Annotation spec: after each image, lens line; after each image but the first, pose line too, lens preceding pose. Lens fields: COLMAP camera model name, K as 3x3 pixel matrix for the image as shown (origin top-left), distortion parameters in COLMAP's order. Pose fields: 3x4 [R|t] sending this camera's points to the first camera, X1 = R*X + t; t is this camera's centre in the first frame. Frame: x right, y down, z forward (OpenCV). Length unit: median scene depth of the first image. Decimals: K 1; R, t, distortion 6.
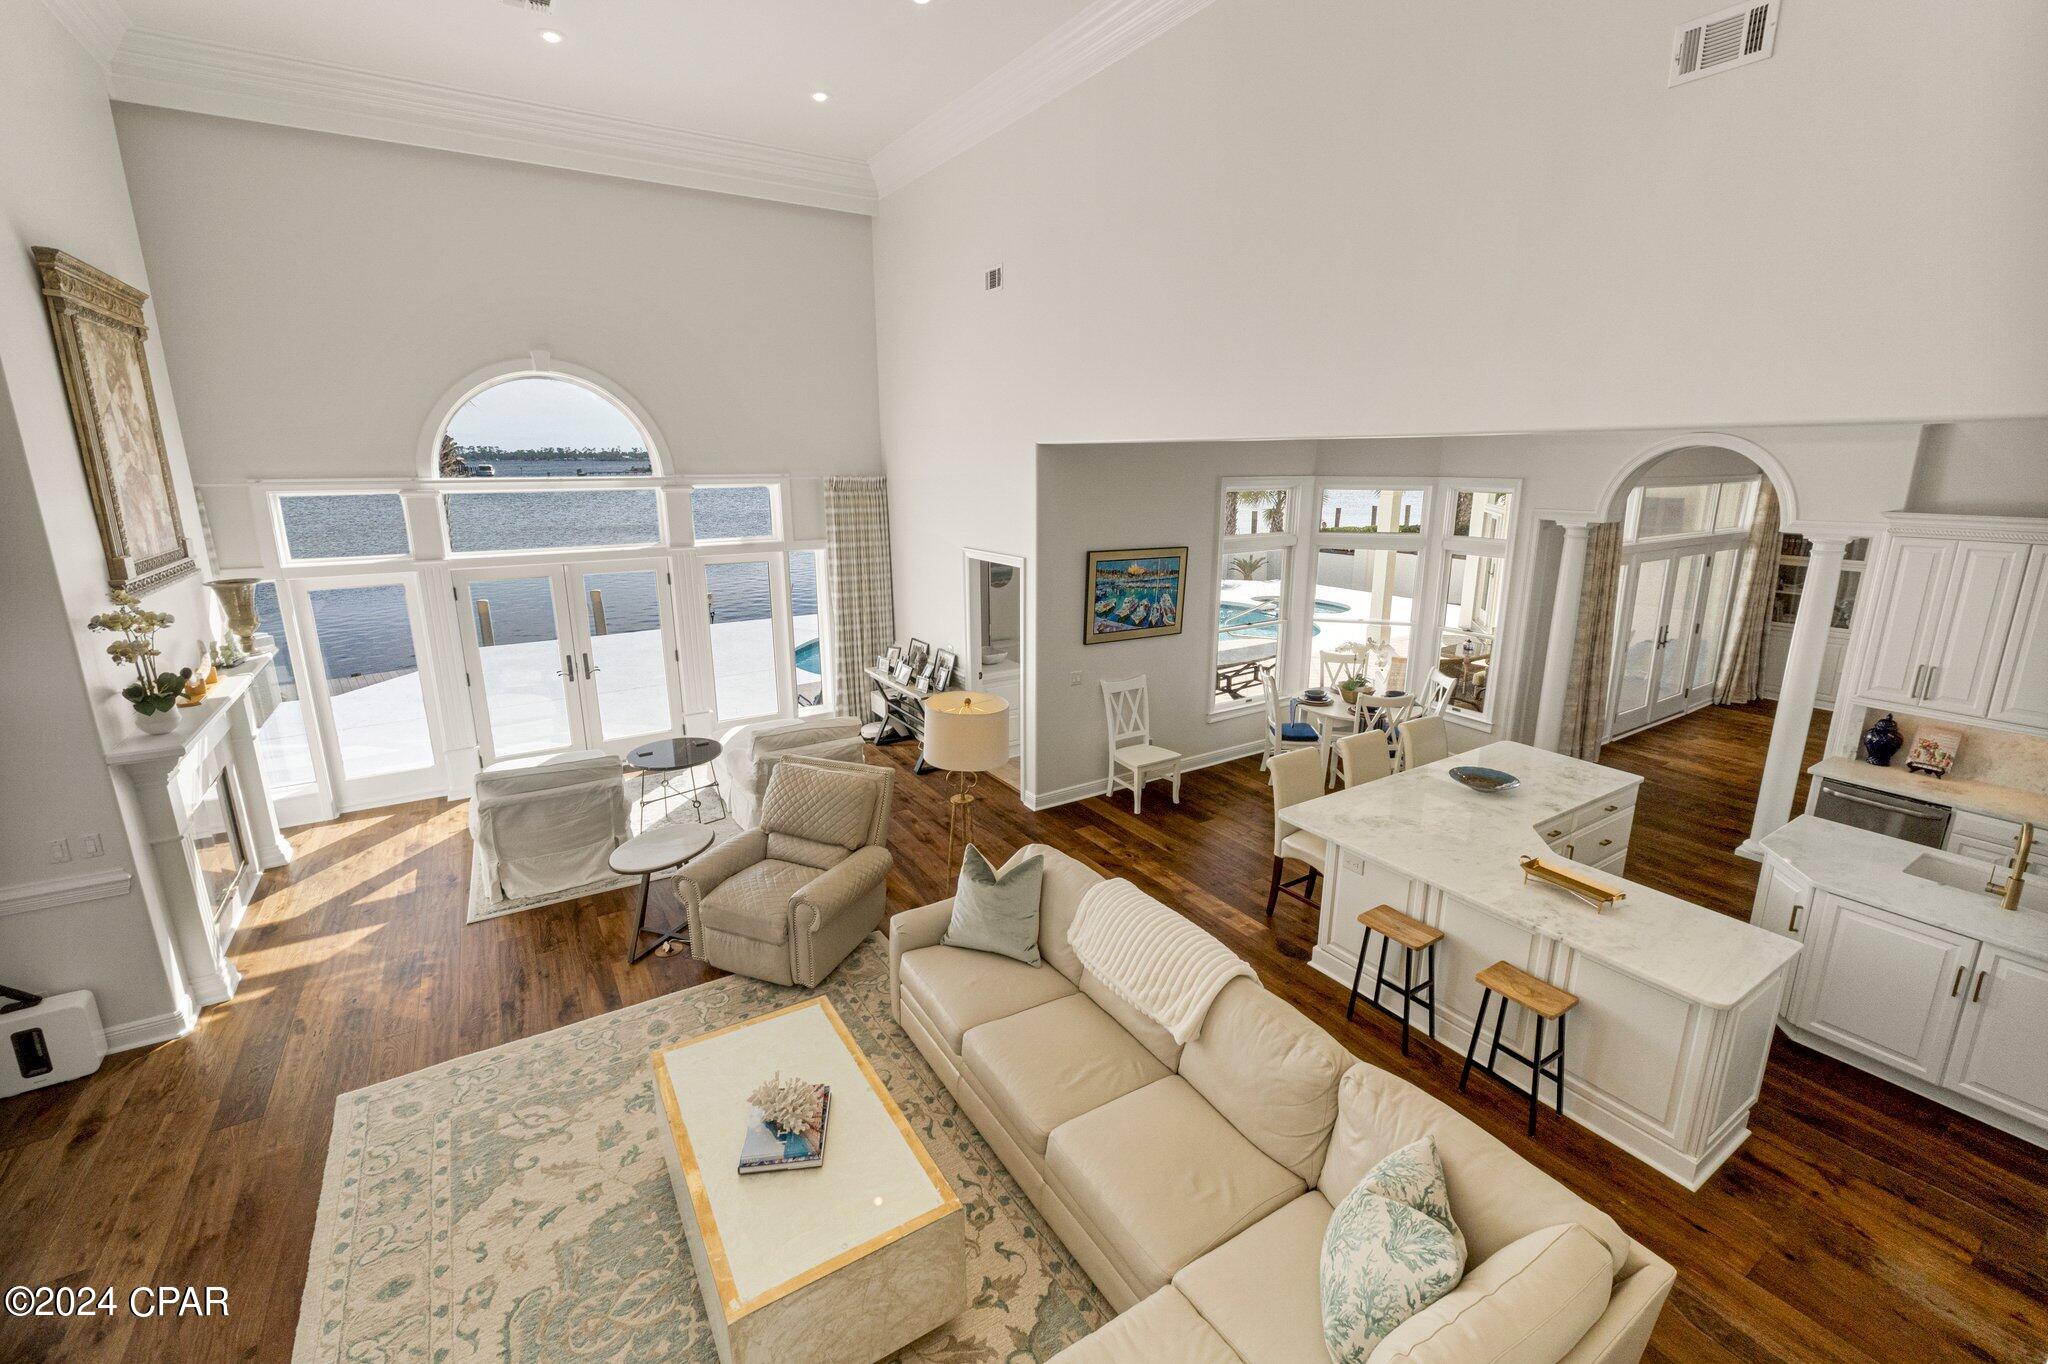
lens RADIAL K [[870.3, 0, 1033.6], [0, 870.3, 668.9], [0, 0, 1]] dist [-0.003979, -0.000611]
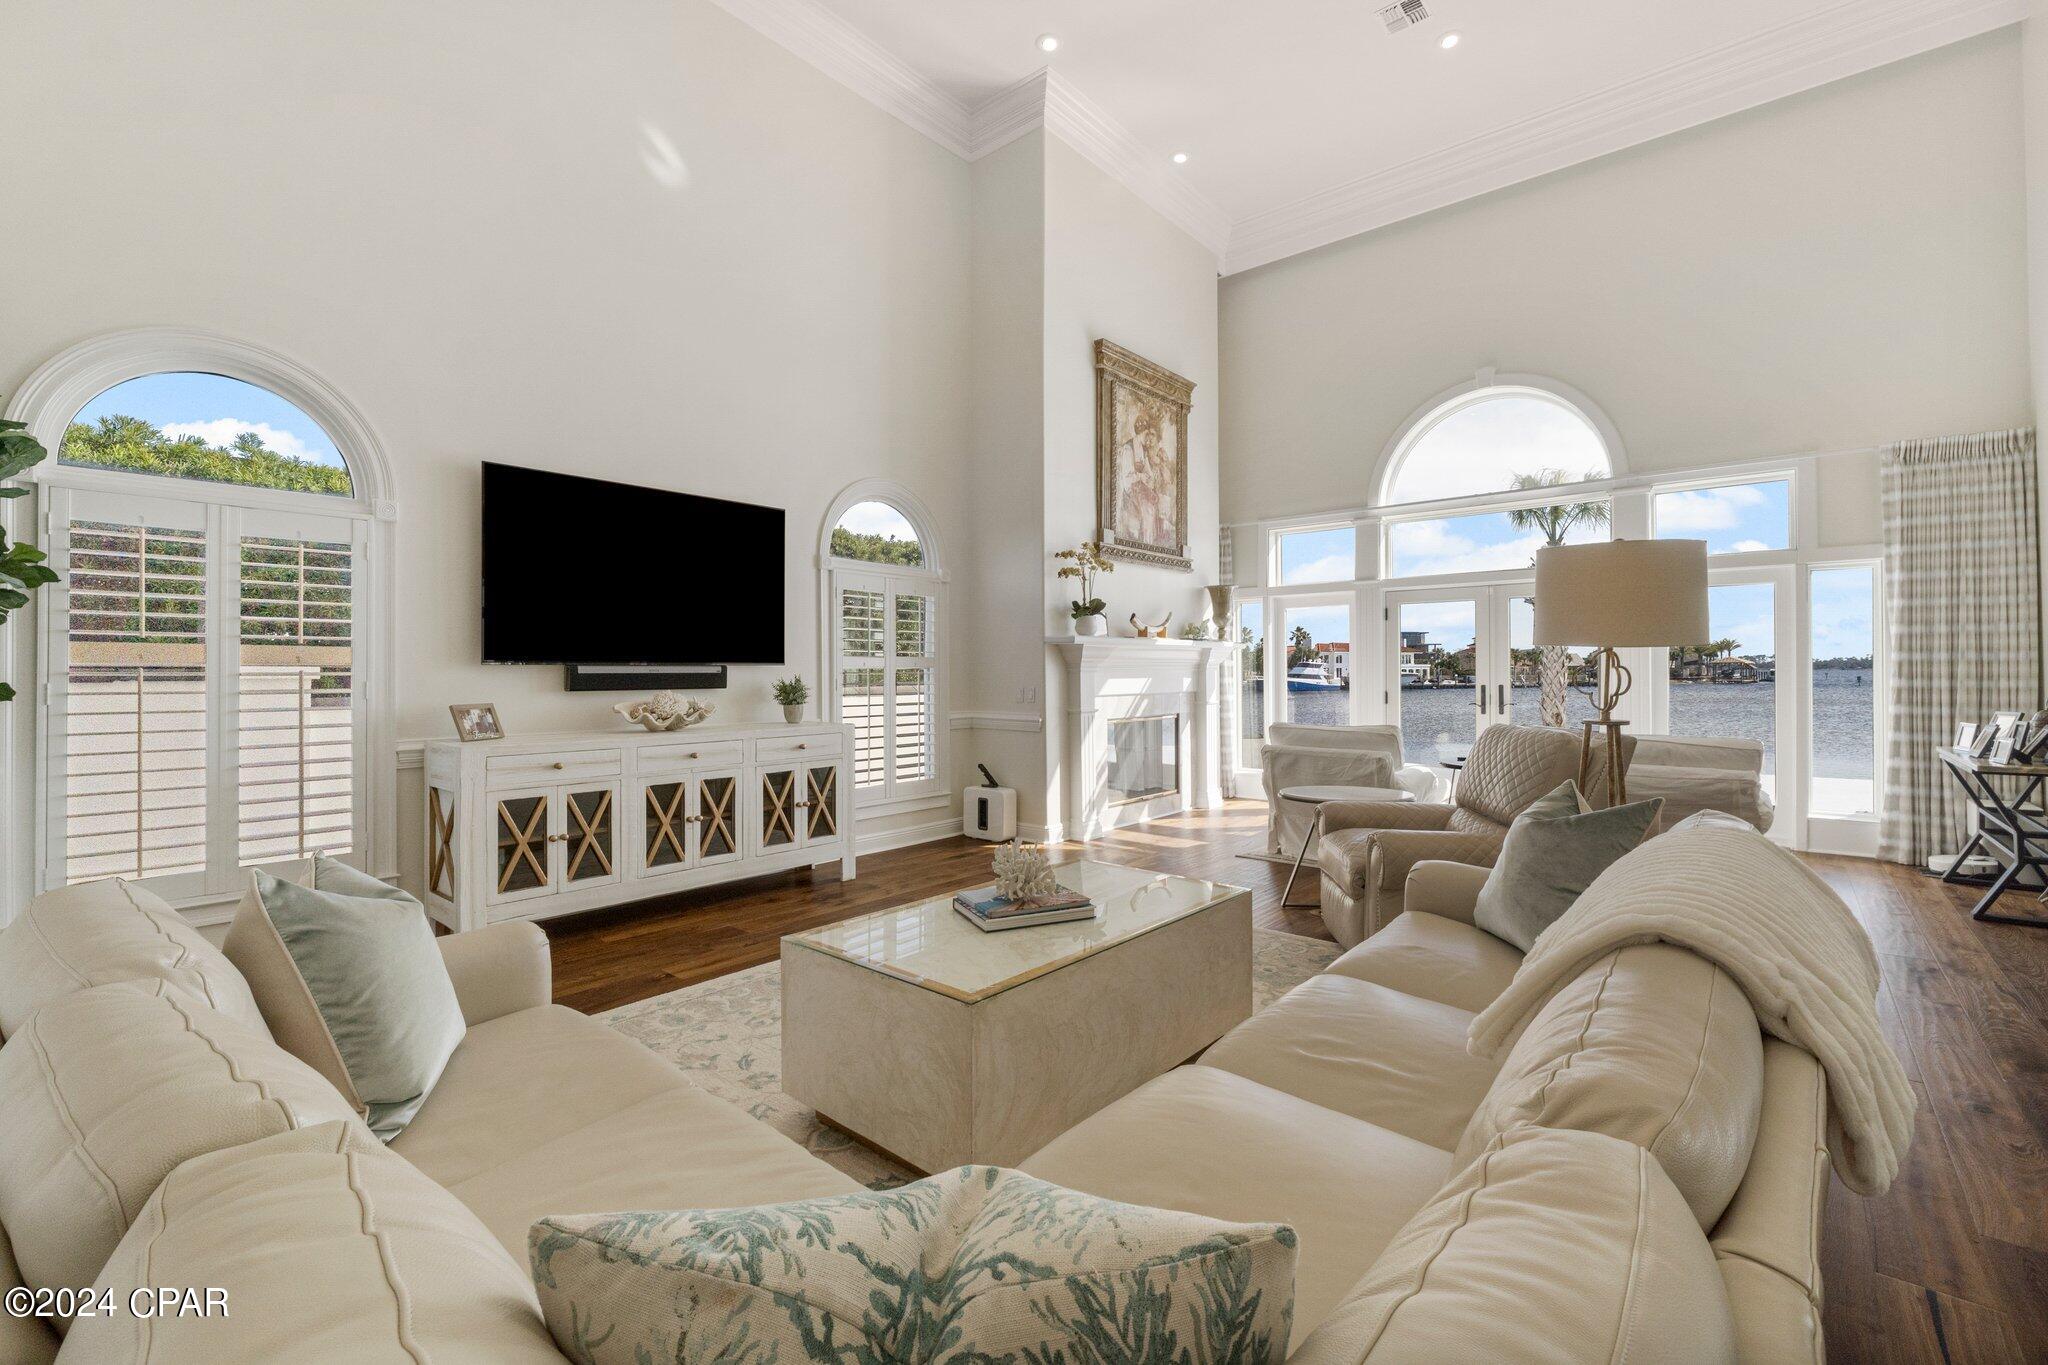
lens RADIAL K [[870.3, 0, 1028.2], [0, 870.3, 670.9], [0, 0, 1]] dist [-0.003979, -0.000611]
pose [[0.292323, -0.003893, -0.956312, 0.304591], [-0.221929, 0.972416, -0.071797, 0.209123], [0.930212, 0.233222, 0.283395, 0.410828]]
